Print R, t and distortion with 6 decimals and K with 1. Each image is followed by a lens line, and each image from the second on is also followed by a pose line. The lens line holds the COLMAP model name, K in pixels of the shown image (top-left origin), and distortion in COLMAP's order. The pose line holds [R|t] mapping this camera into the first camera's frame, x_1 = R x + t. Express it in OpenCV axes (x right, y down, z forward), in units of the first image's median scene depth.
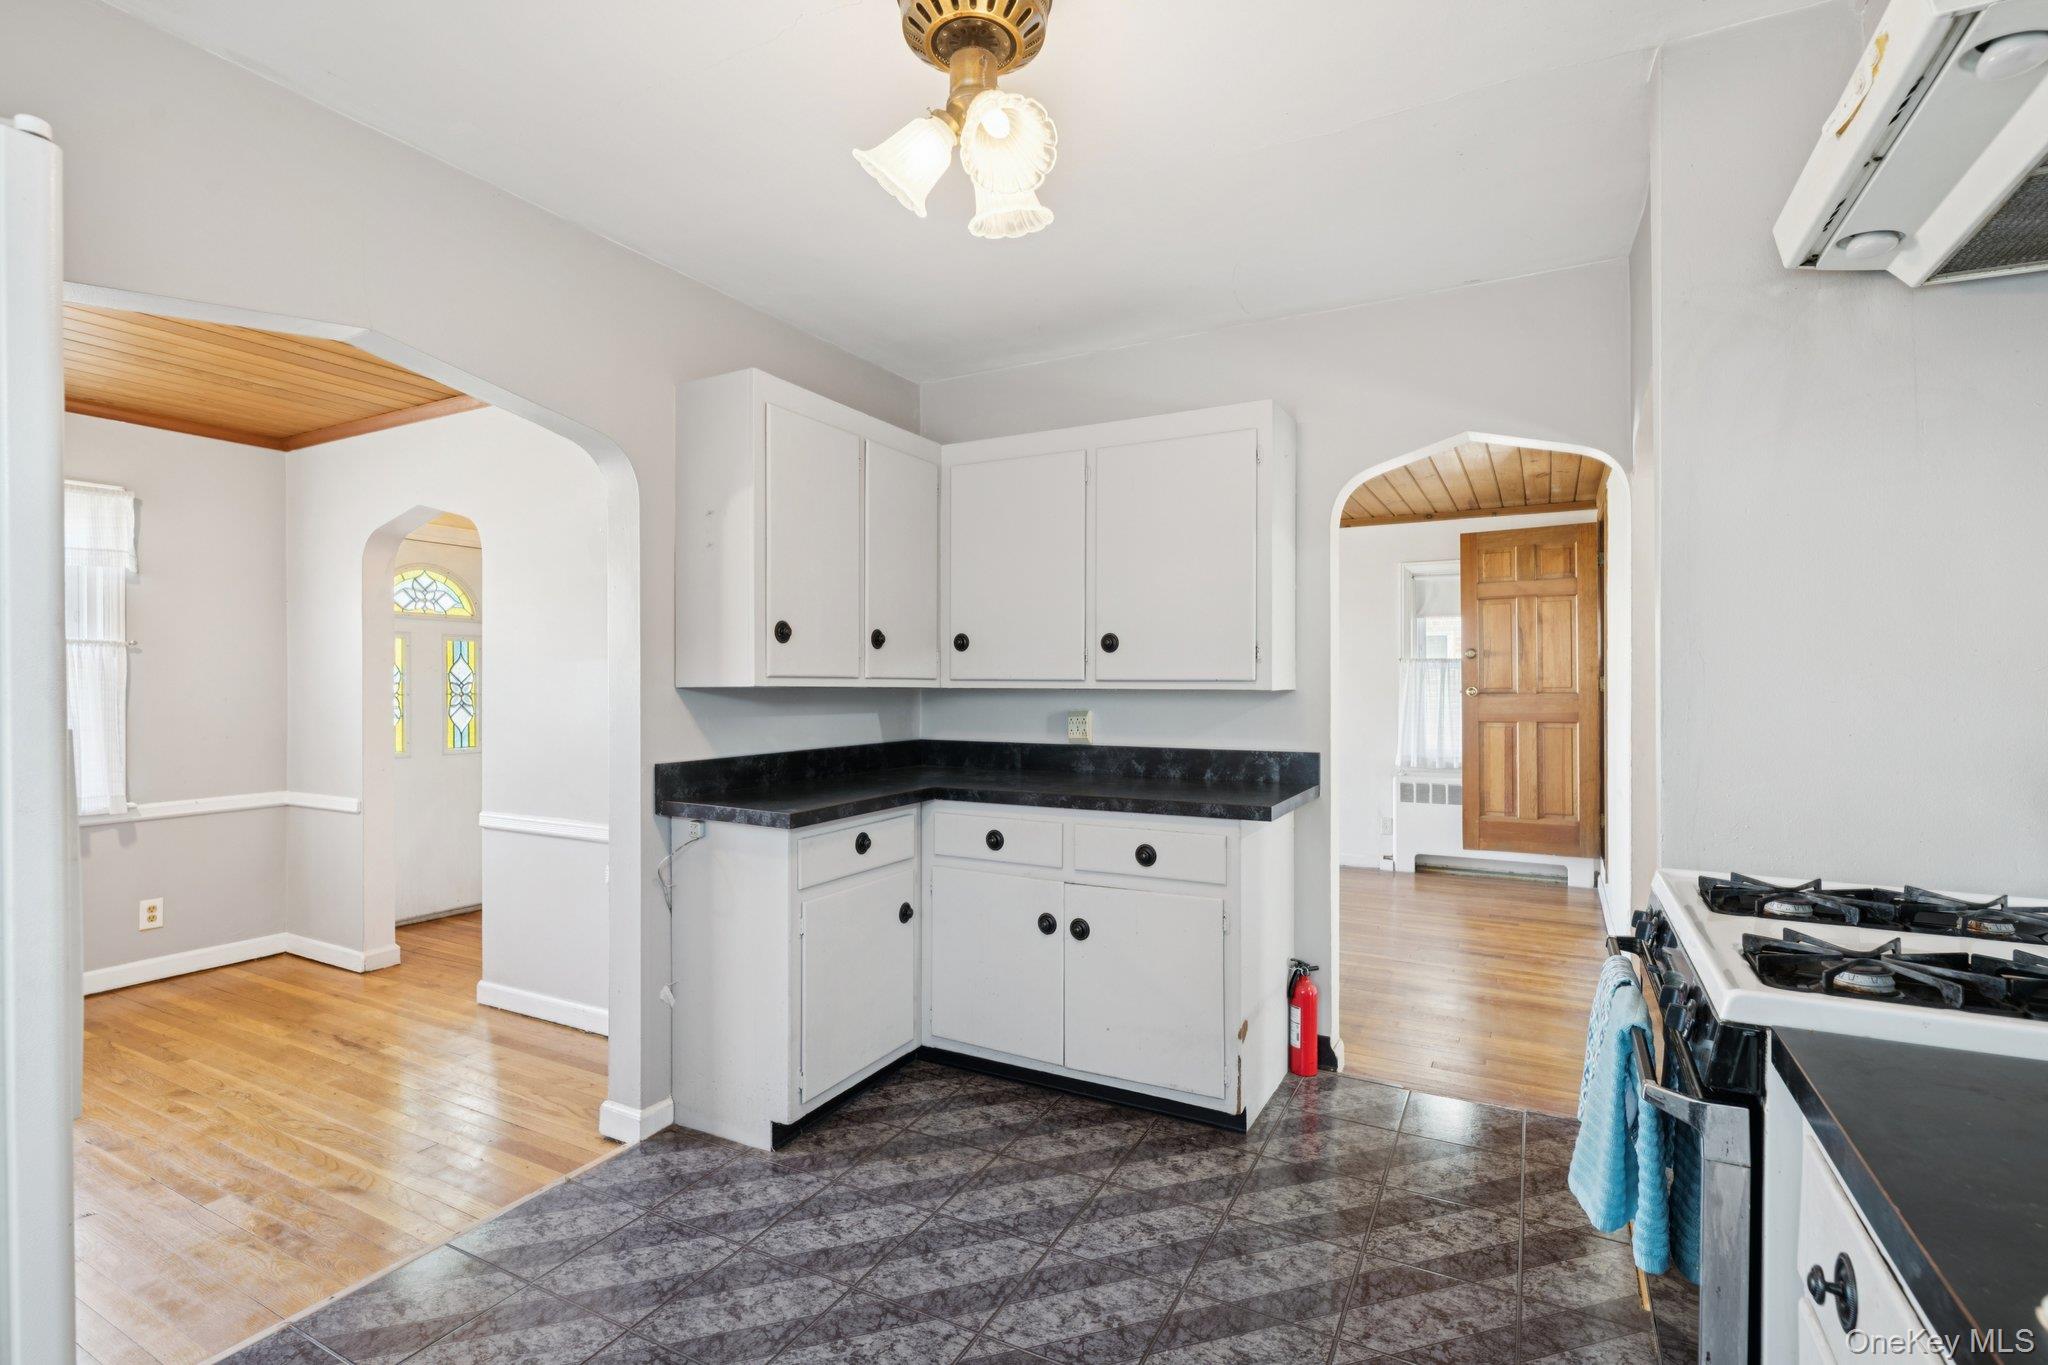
lens RADIAL K [[951.8, 0, 1017.1], [0, 951.8, 688.1], [0, 0, 1]] dist [-0.001537, -0.000763]
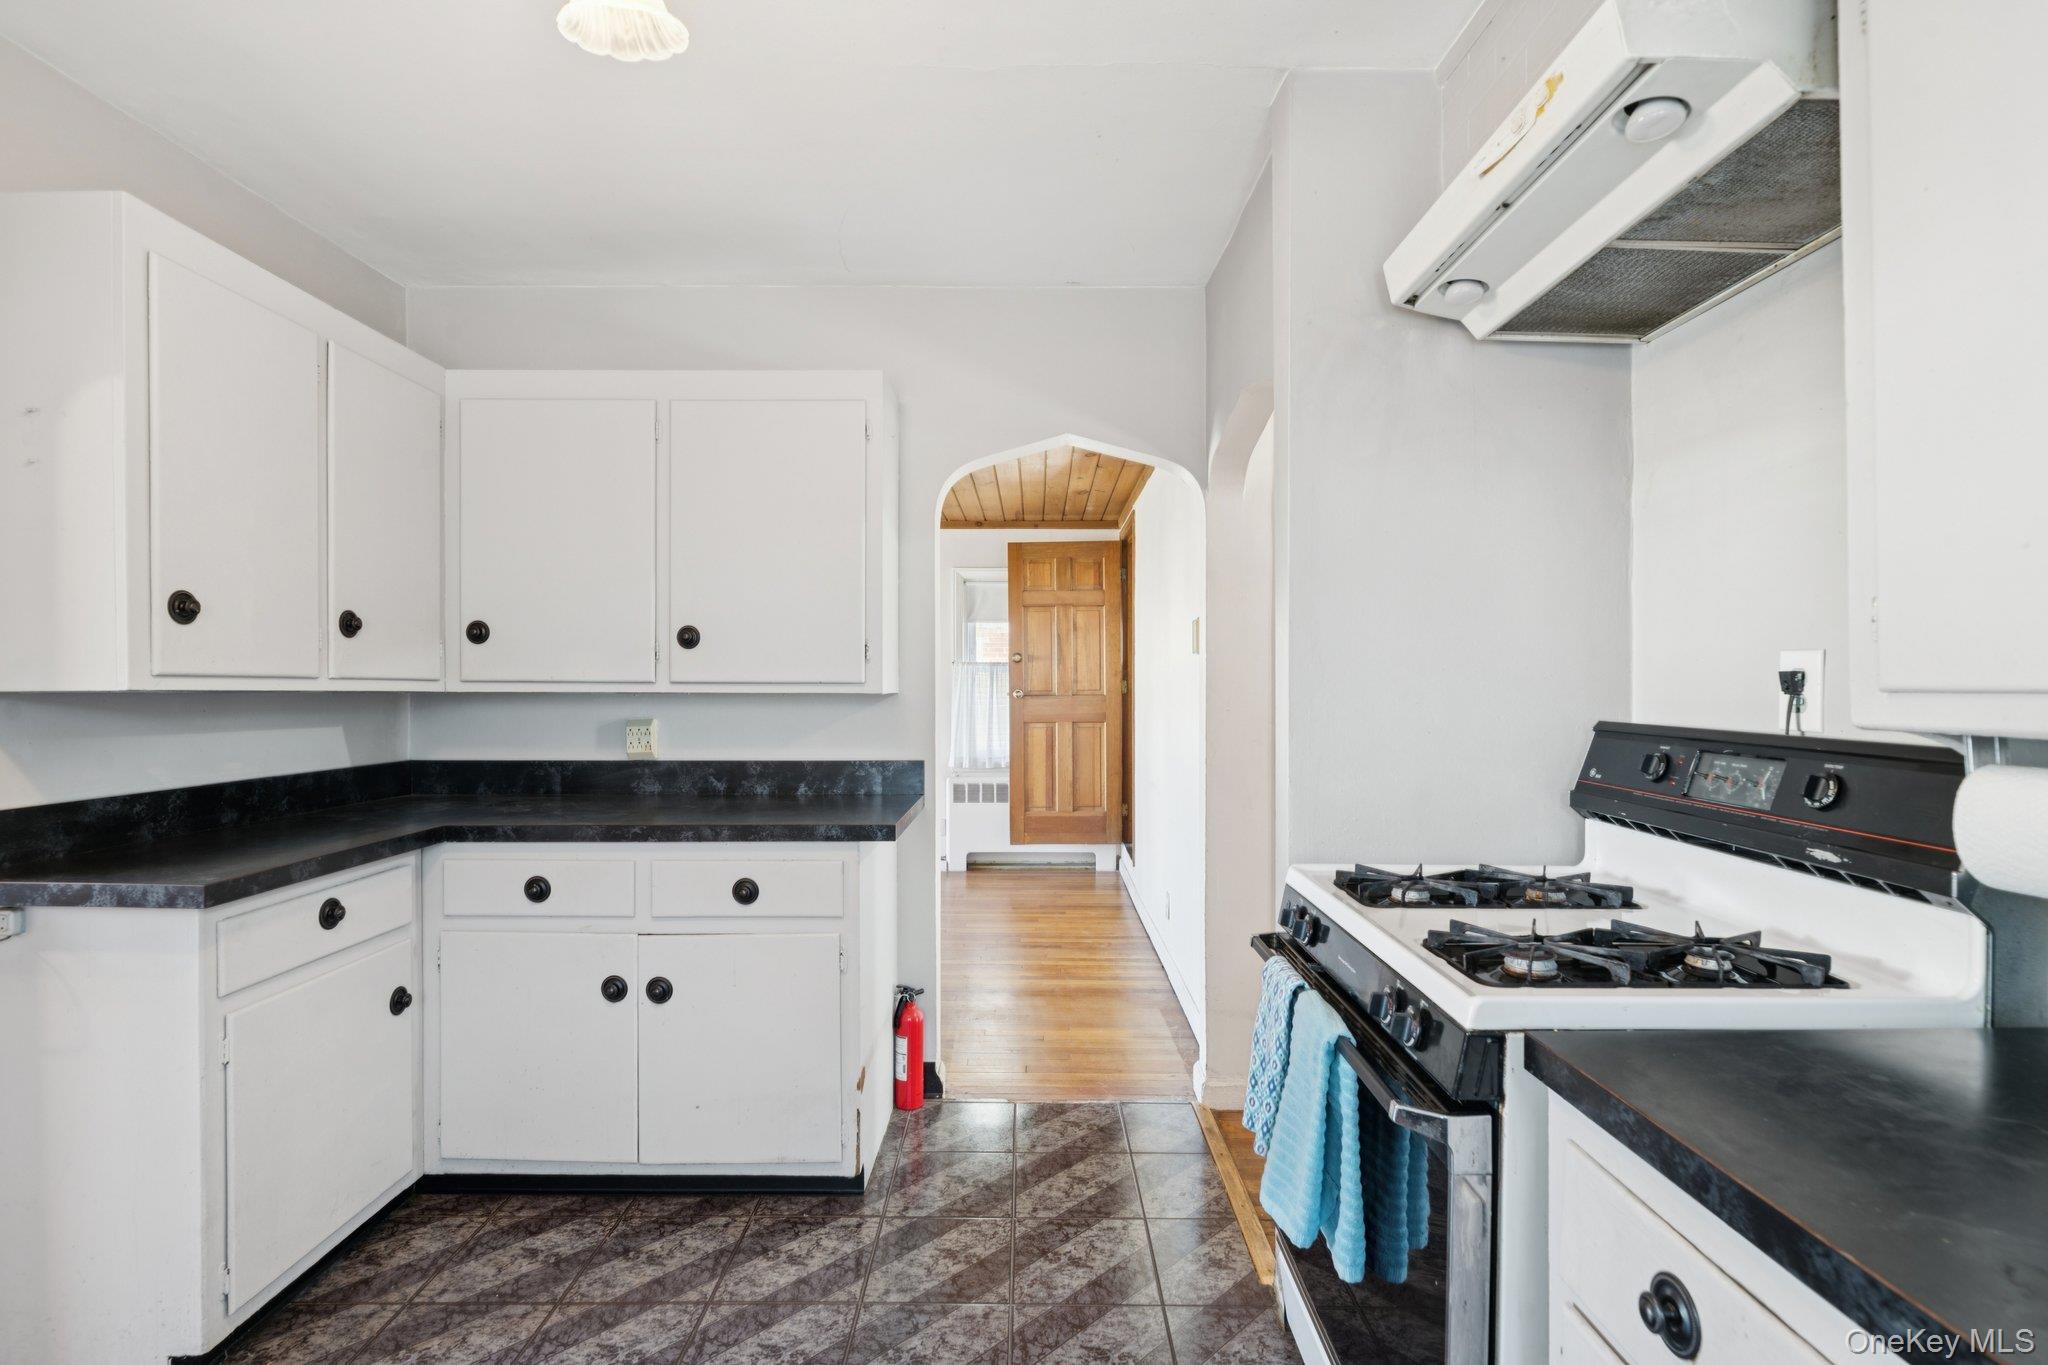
lens RADIAL K [[960.7, 0, 1017.6], [0, 960.7, 696.8], [0, 0, 1]] dist [-0.001023, -0.000989]
pose [[0.879235, -0.004792, 0.476365, -0.050437], [0.001906, 0.999977, 0.006541, -0.000488], [-0.476385, -0.004843, 0.879223, 0.129271]]
